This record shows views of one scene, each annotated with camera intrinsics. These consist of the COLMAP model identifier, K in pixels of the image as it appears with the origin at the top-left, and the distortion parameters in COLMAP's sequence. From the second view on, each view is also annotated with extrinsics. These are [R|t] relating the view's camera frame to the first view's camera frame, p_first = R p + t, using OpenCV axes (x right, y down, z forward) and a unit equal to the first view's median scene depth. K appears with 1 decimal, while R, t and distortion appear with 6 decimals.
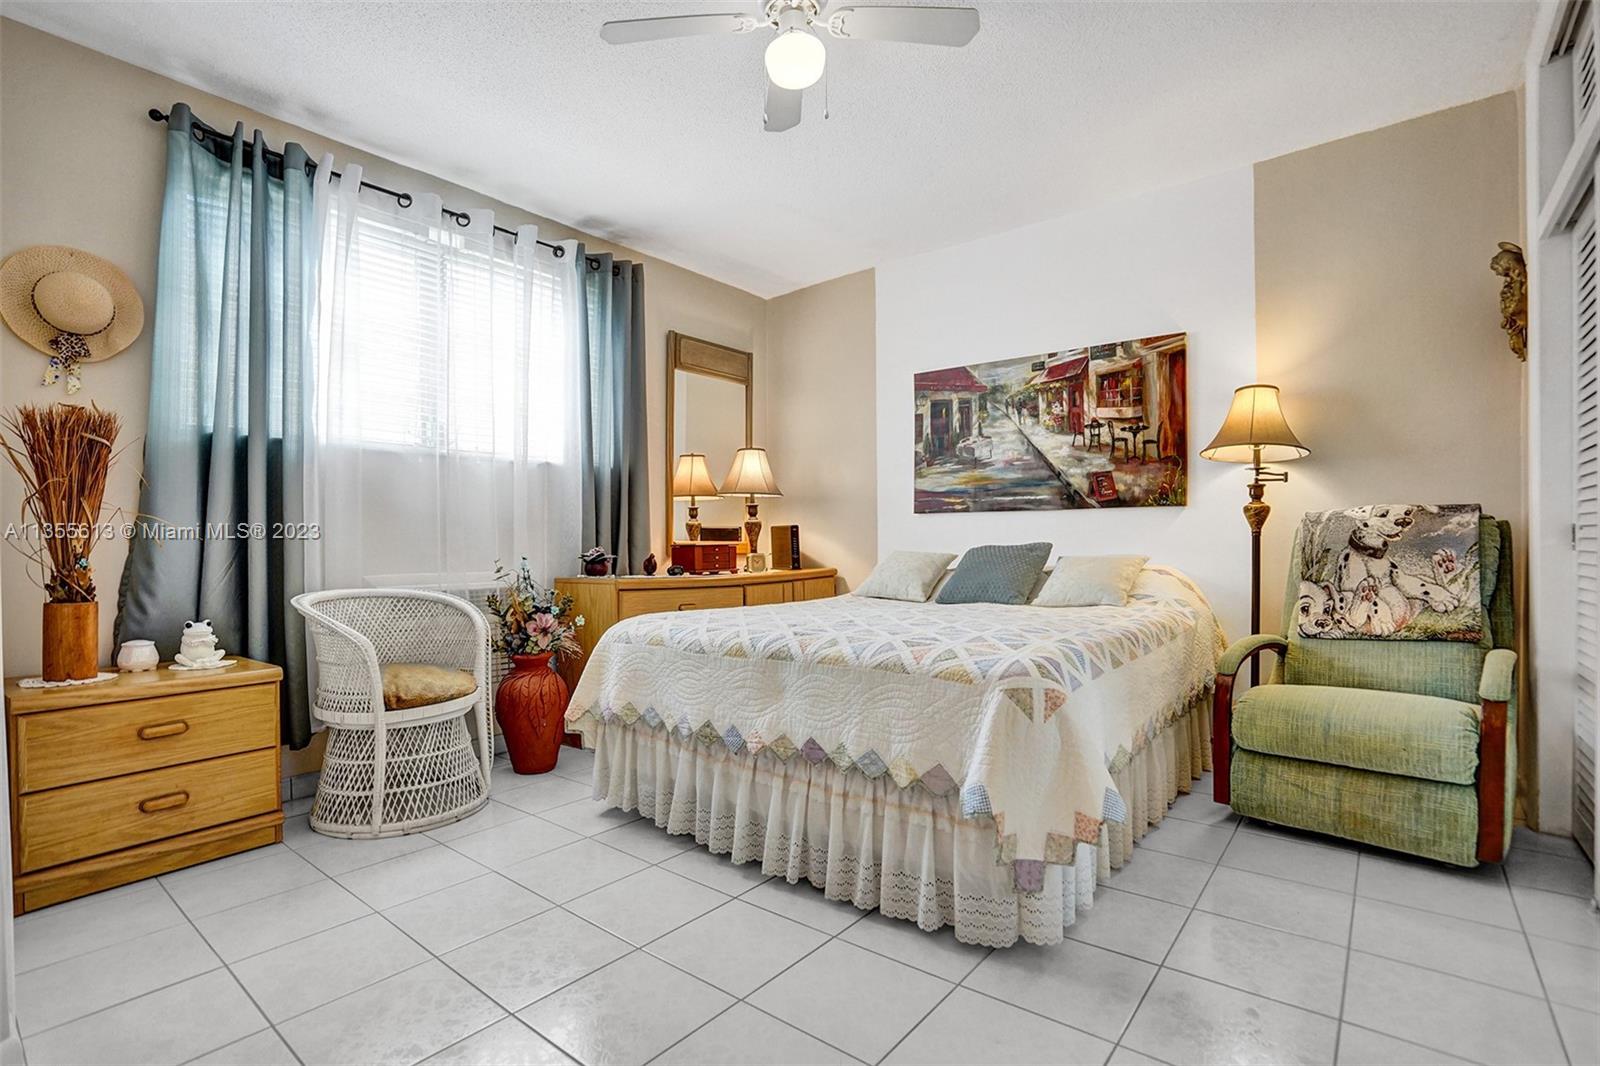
lens RADIAL K [[763.4, 0, 799.2], [0, 763.4, 533.7], [0, 0, 1]] dist [-0.039860, 0.011259]
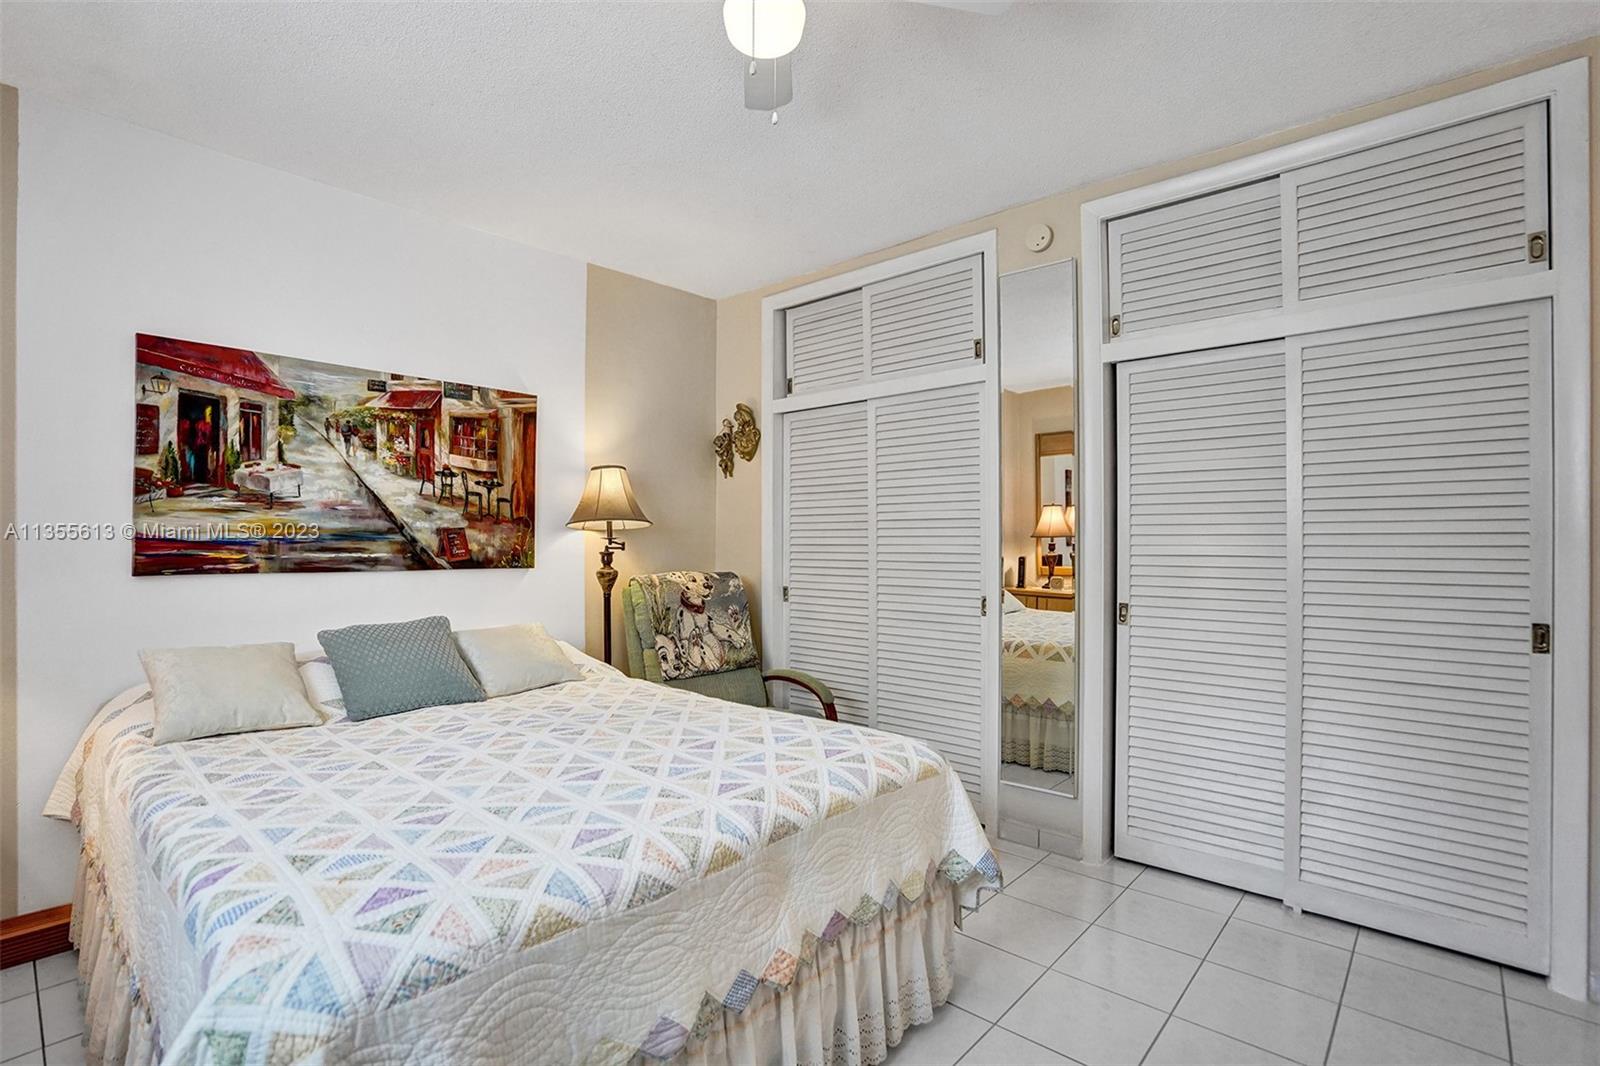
lens RADIAL K [[763.4, 0, 794.0], [0, 763.4, 526.7], [0, 0, 1]] dist [-0.039860, 0.011259]
pose [[0.073205, 0.027785, 0.996930, -0.441388], [-0.015459, 0.999523, -0.026722, -0.066252], [-0.997197, -0.013455, 0.073600, 0.546416]]
